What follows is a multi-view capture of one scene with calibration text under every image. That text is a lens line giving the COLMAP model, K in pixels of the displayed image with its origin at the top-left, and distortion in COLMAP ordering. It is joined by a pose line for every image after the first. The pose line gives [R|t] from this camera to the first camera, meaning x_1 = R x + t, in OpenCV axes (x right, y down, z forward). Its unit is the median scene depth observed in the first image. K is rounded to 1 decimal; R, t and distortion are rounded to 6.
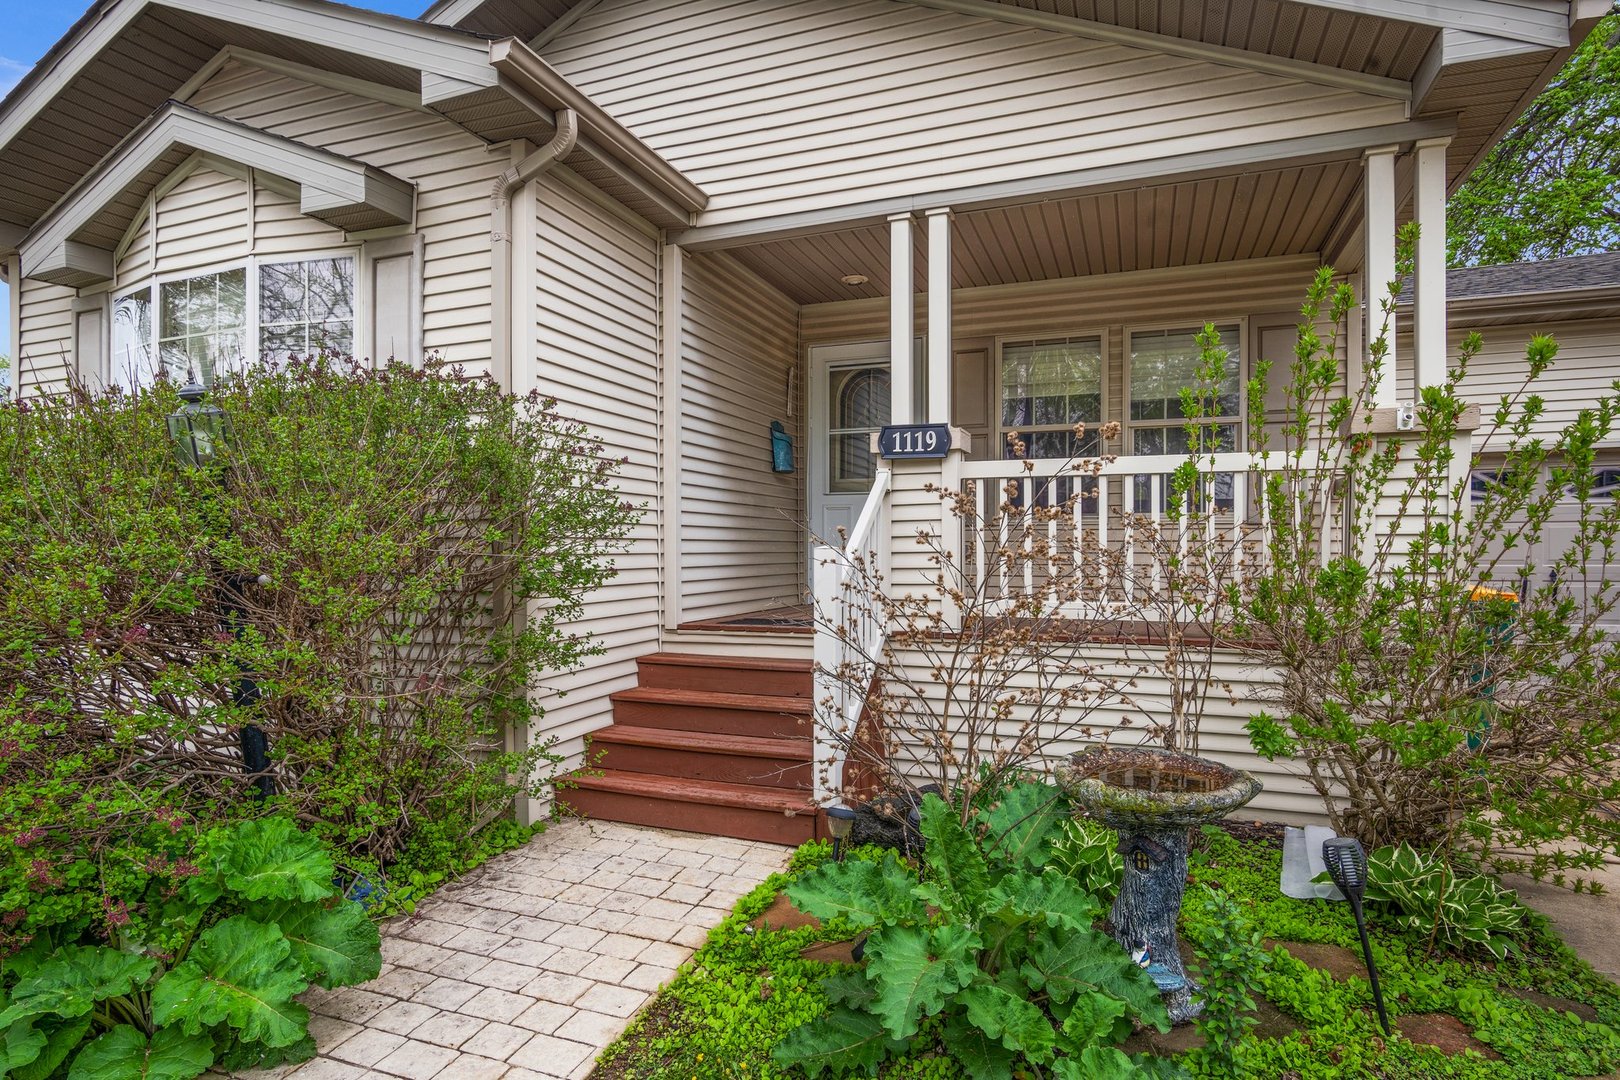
lens RADIAL K [[852.0, 0, 809.3], [0, 852.0, 545.4], [0, 0, 1]] dist [-0.019931, -0.001072]
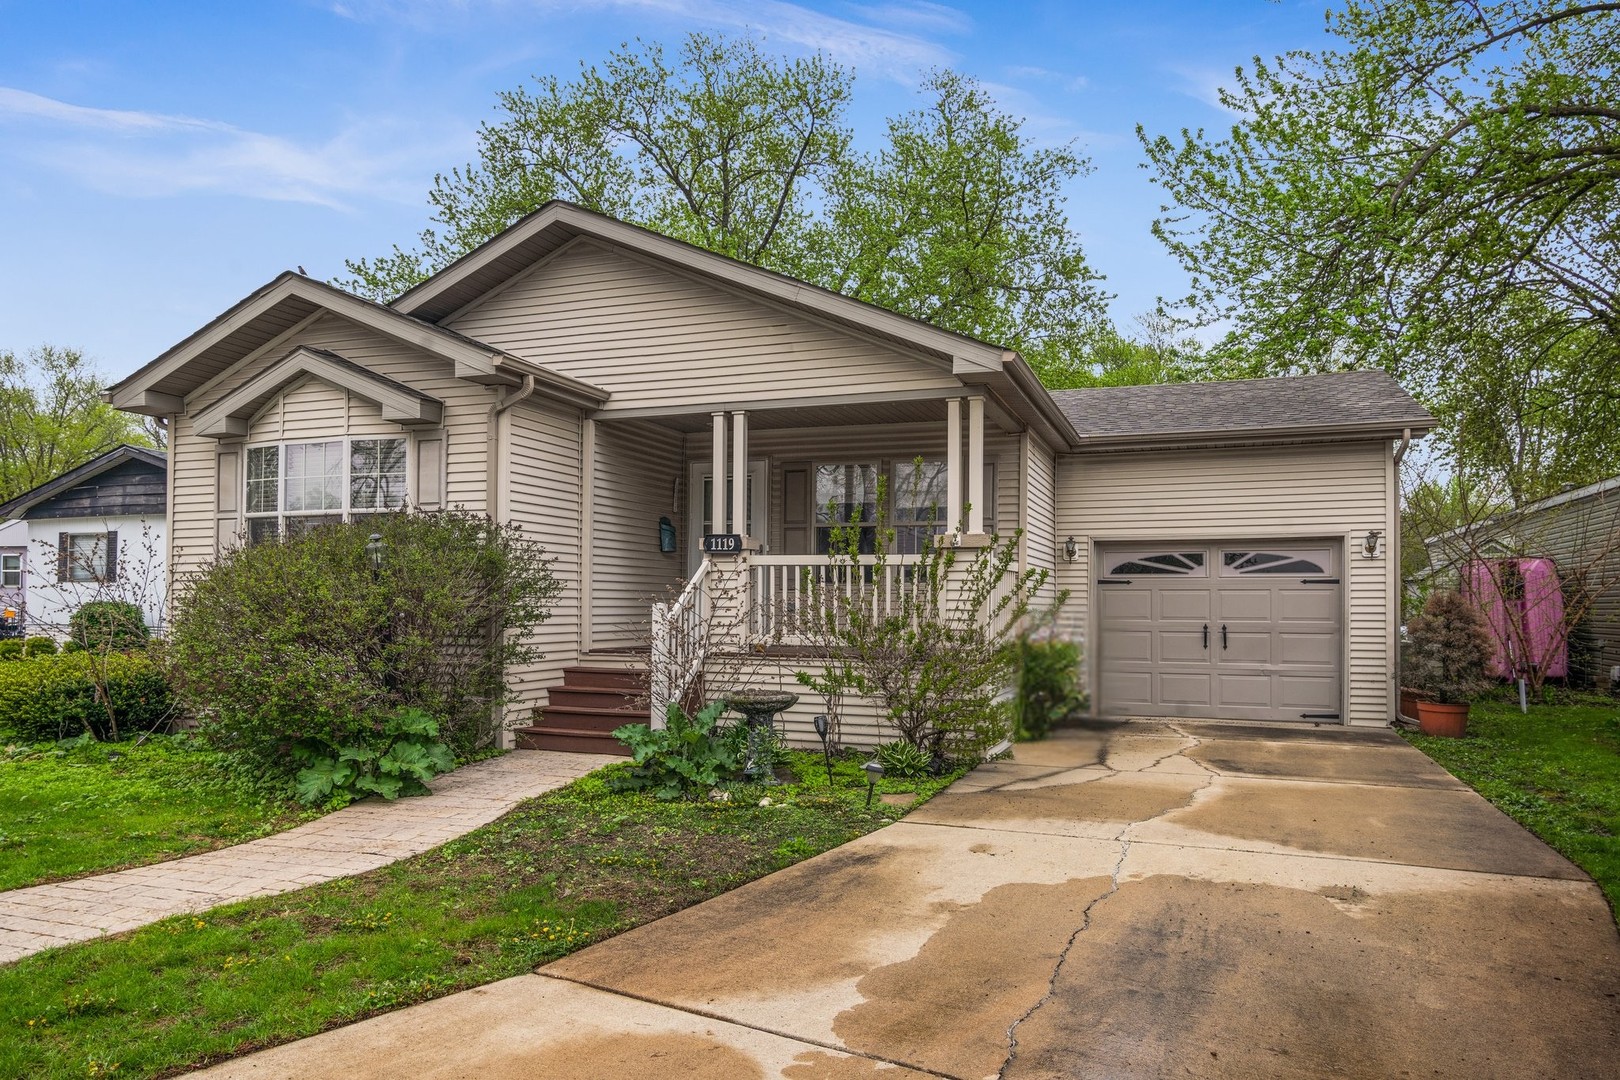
lens RADIAL K [[1065.8, 0, 800.3], [0, 1065.8, 587.3], [0, 0, 1]] dist [-0.003244, 0.000652]
pose [[0.999943, 0.010430, -0.002293, 0.311307], [-0.010456, 0.999879, -0.011521, -0.010101], [0.002172, 0.011544, 0.999931, -1.287370]]
